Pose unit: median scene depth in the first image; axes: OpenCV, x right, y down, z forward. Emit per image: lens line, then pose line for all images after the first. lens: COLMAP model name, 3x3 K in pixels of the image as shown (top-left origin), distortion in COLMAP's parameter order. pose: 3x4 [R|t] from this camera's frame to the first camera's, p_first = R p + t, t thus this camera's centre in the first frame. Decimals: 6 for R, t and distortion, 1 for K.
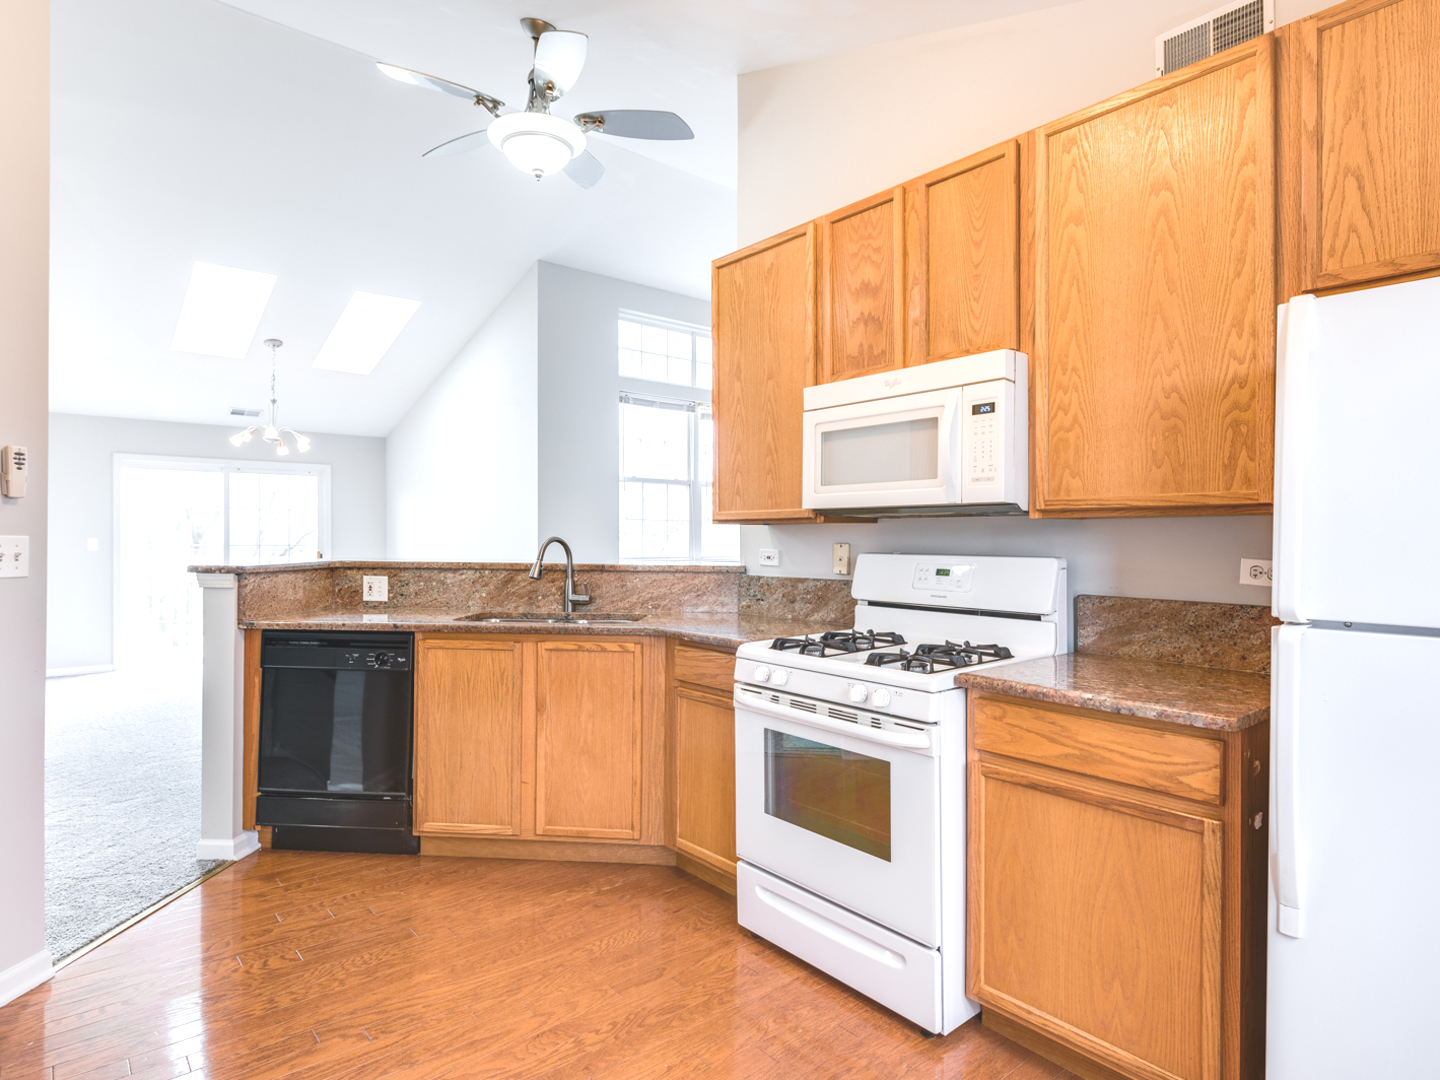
lens RADIAL K [[812.1, 0, 724.5], [0, 812.1, 538.3], [0, 0, 1]] dist [0.009889, -0.003456]
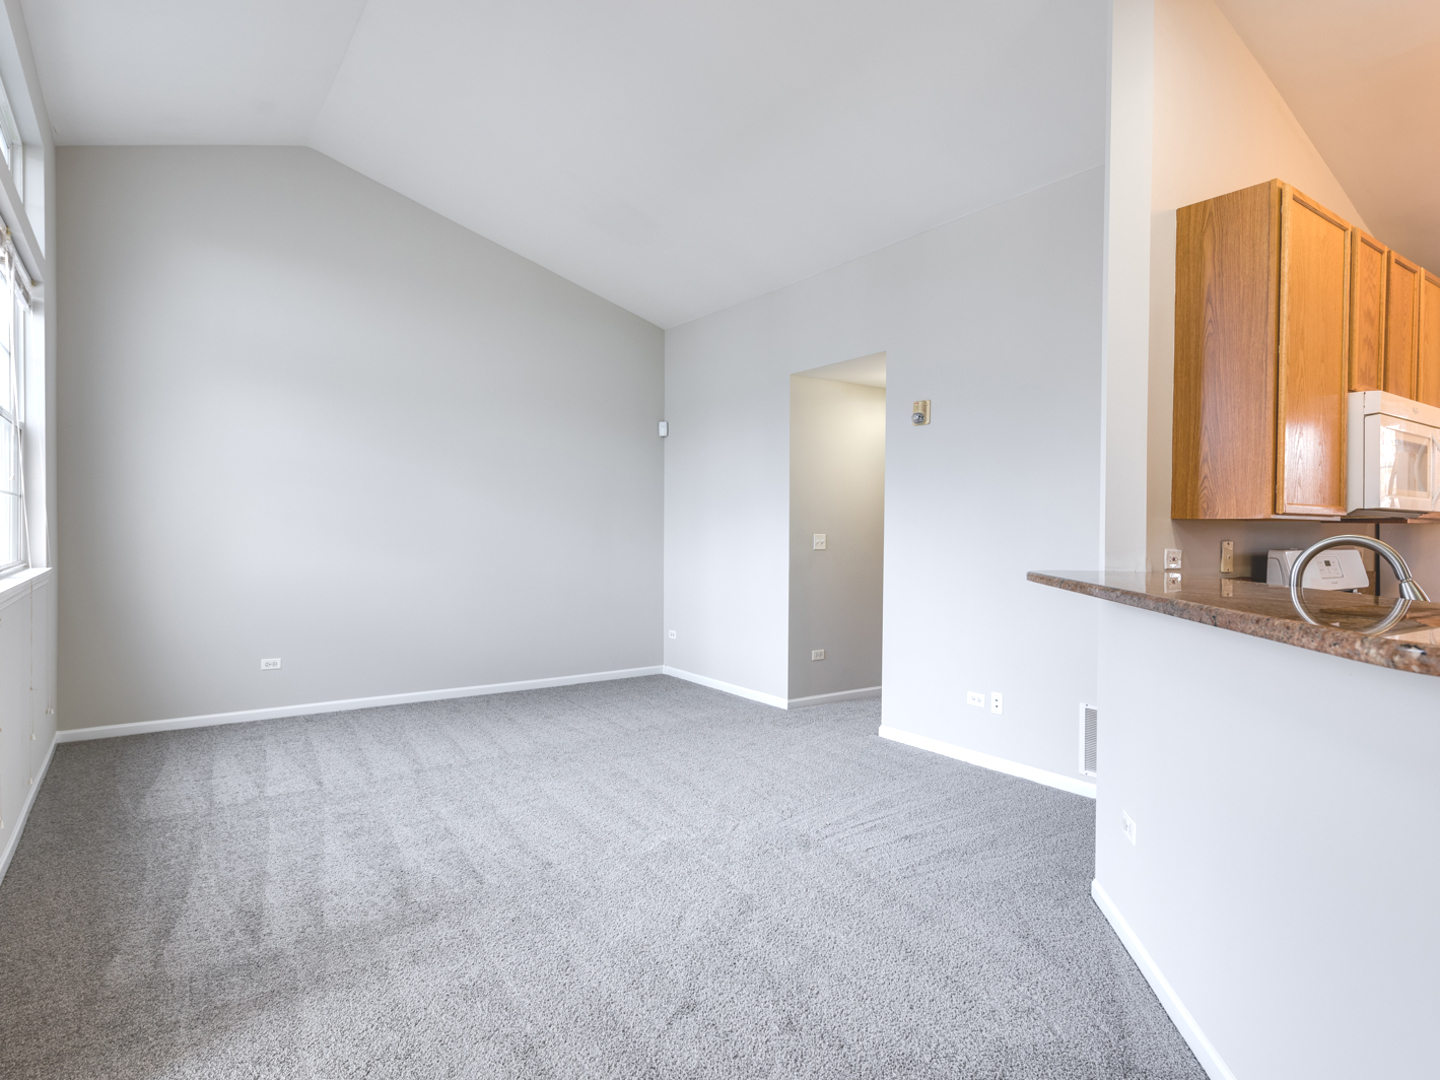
lens RADIAL K [[802.6, 0, 722.9], [0, 802.6, 538.9], [0, 0, 1]] dist [0.015341, -0.010016]
pose [[0.079141, -0.009588, 0.996817, -0.874909], [-0.005079, 0.999937, 0.010021, -0.002645], [-0.996850, -0.005856, 0.079087, 1.546570]]
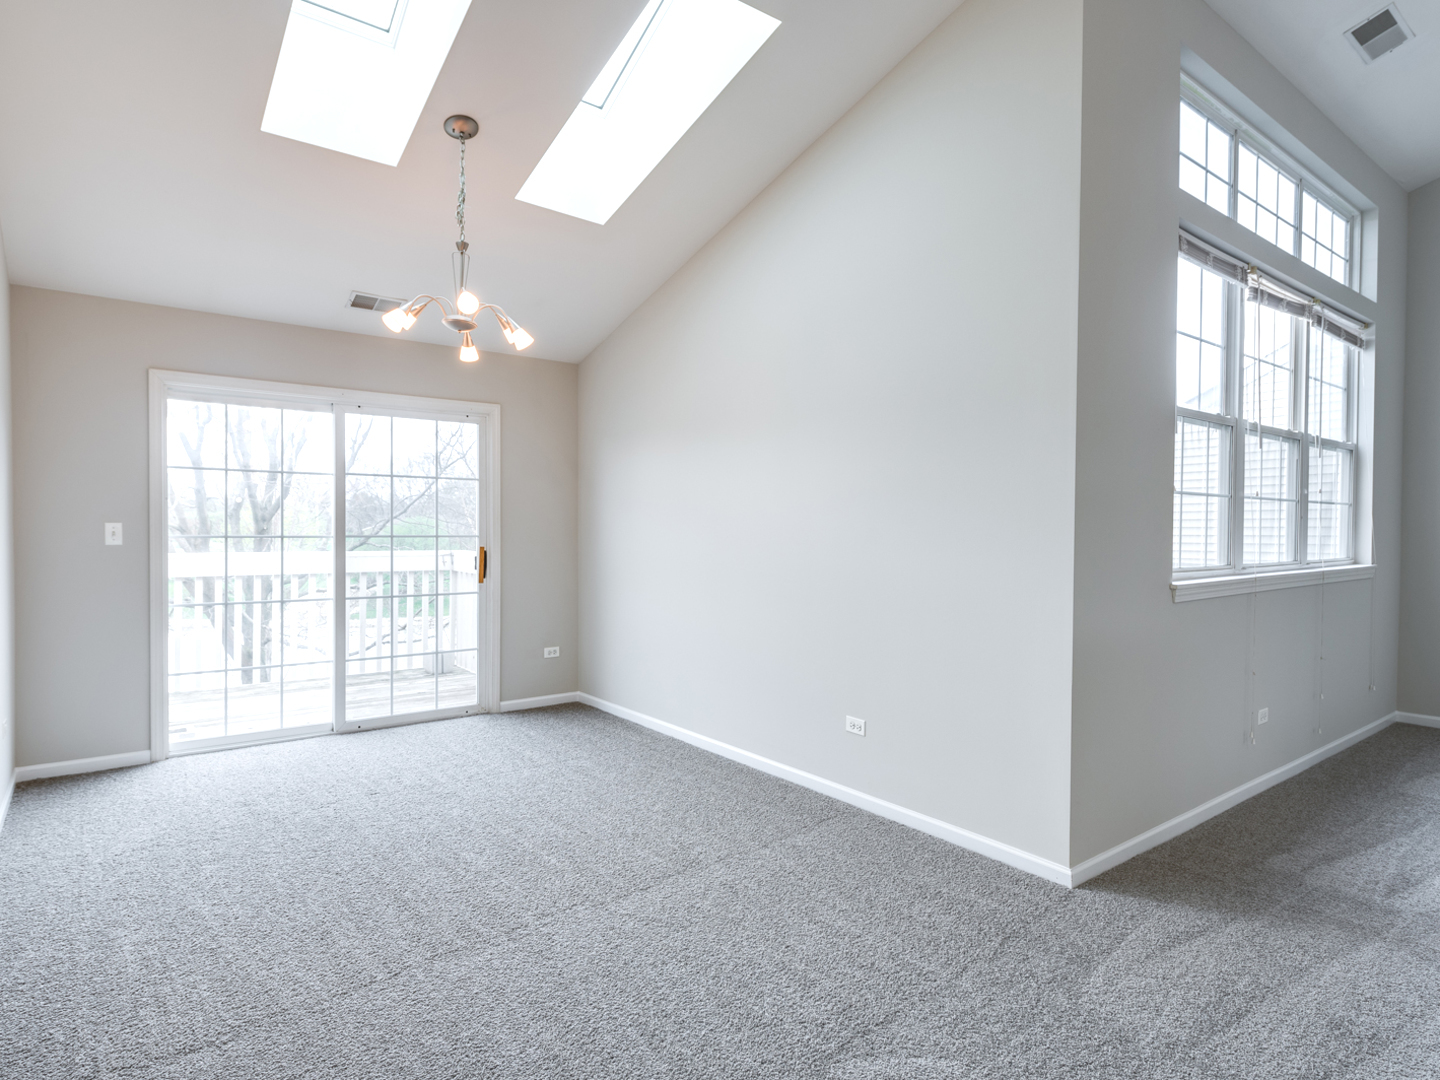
lens RADIAL K [[802.6, 0, 722.9], [0, 802.6, 538.9], [0, 0, 1]] dist [0.015341, -0.010016]
pose [[0.999185, 0.008042, -0.039549, -0.831203], [-0.007379, 0.999830, 0.016886, -0.003831], [0.039678, -0.016580, 0.999075, 1.148608]]
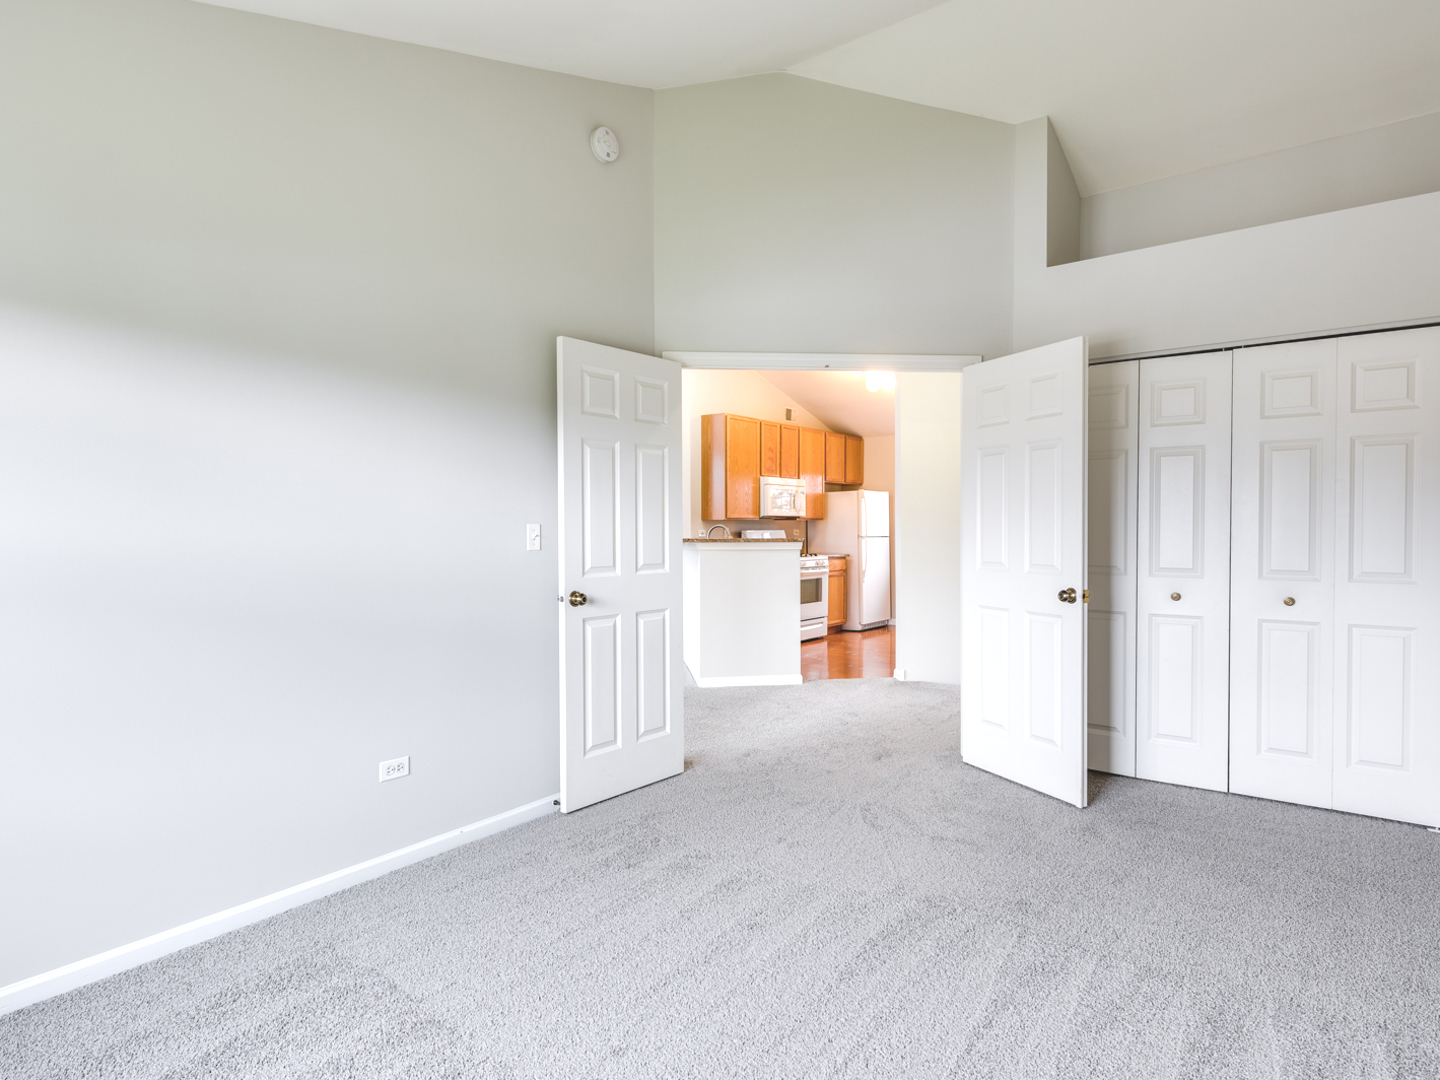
lens RADIAL K [[812.1, 0, 724.5], [0, 812.1, 538.3], [0, 0, 1]] dist [0.009889, -0.003456]
pose [[-0.223433, -0.015480, 0.974596, -2.561404], [0.003842, 0.999852, 0.016762, -0.001638], [-0.974712, 0.007490, -0.223341, 1.642317]]
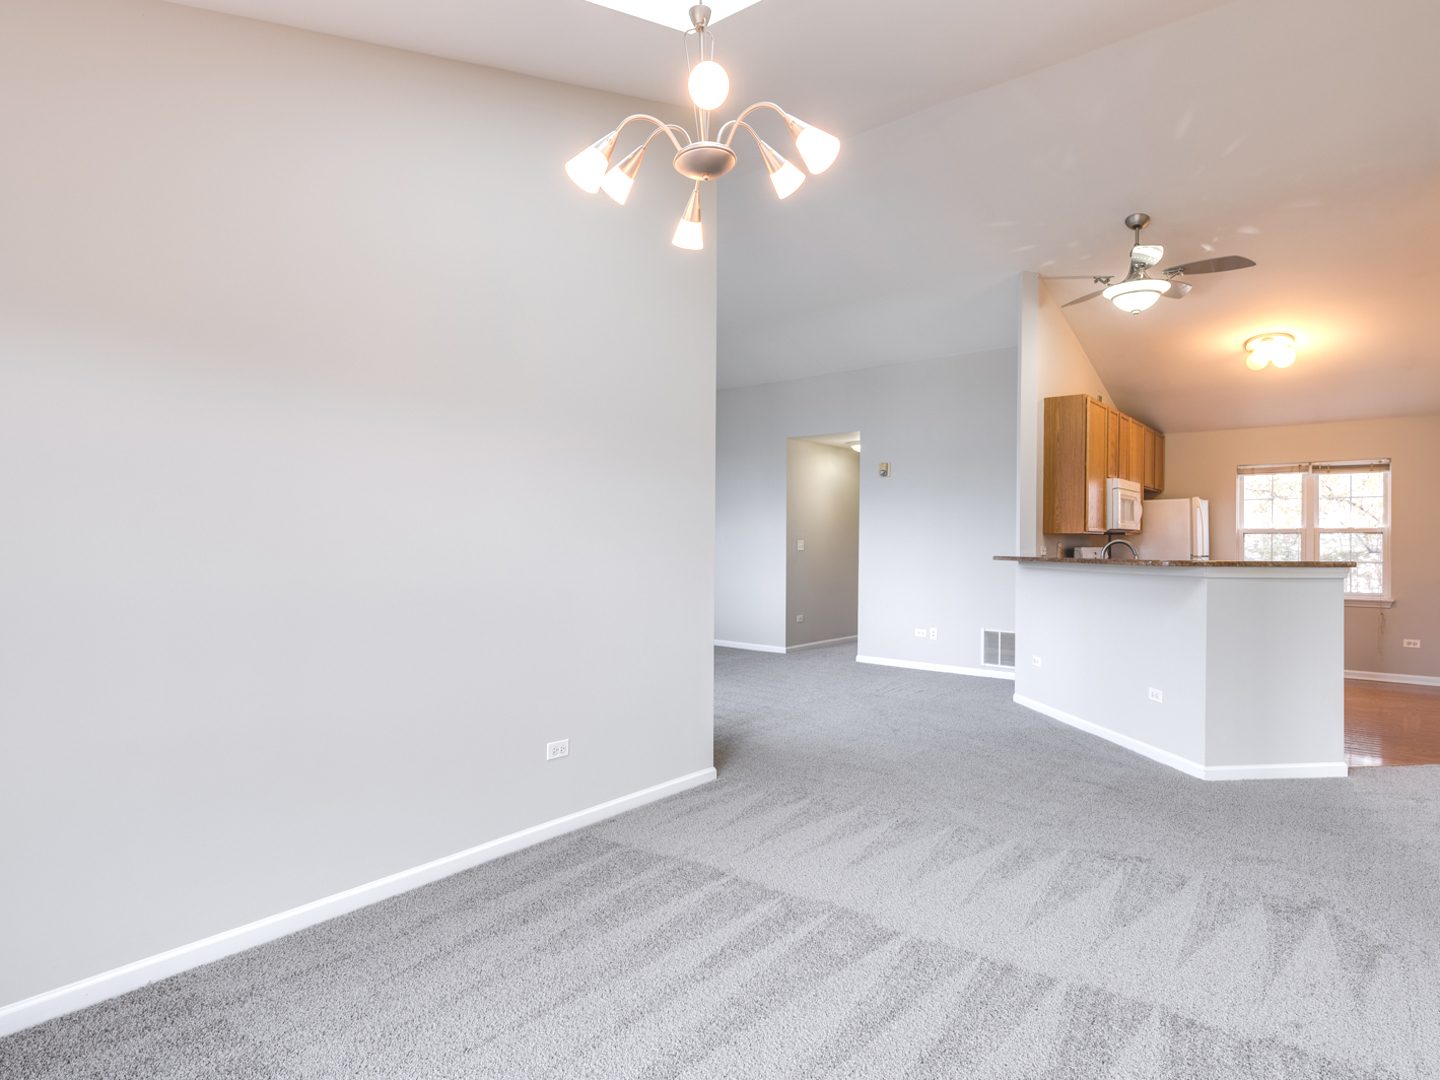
lens RADIAL K [[802.6, 0, 722.9], [0, 802.6, 538.9], [0, 0, 1]] dist [0.015341, -0.010016]
pose [[-0.190168, -0.001234, 0.981751, -1.788359], [-0.004948, 0.999988, 0.000299, -0.000879], [-0.981739, -0.004801, -0.190171, 2.304319]]
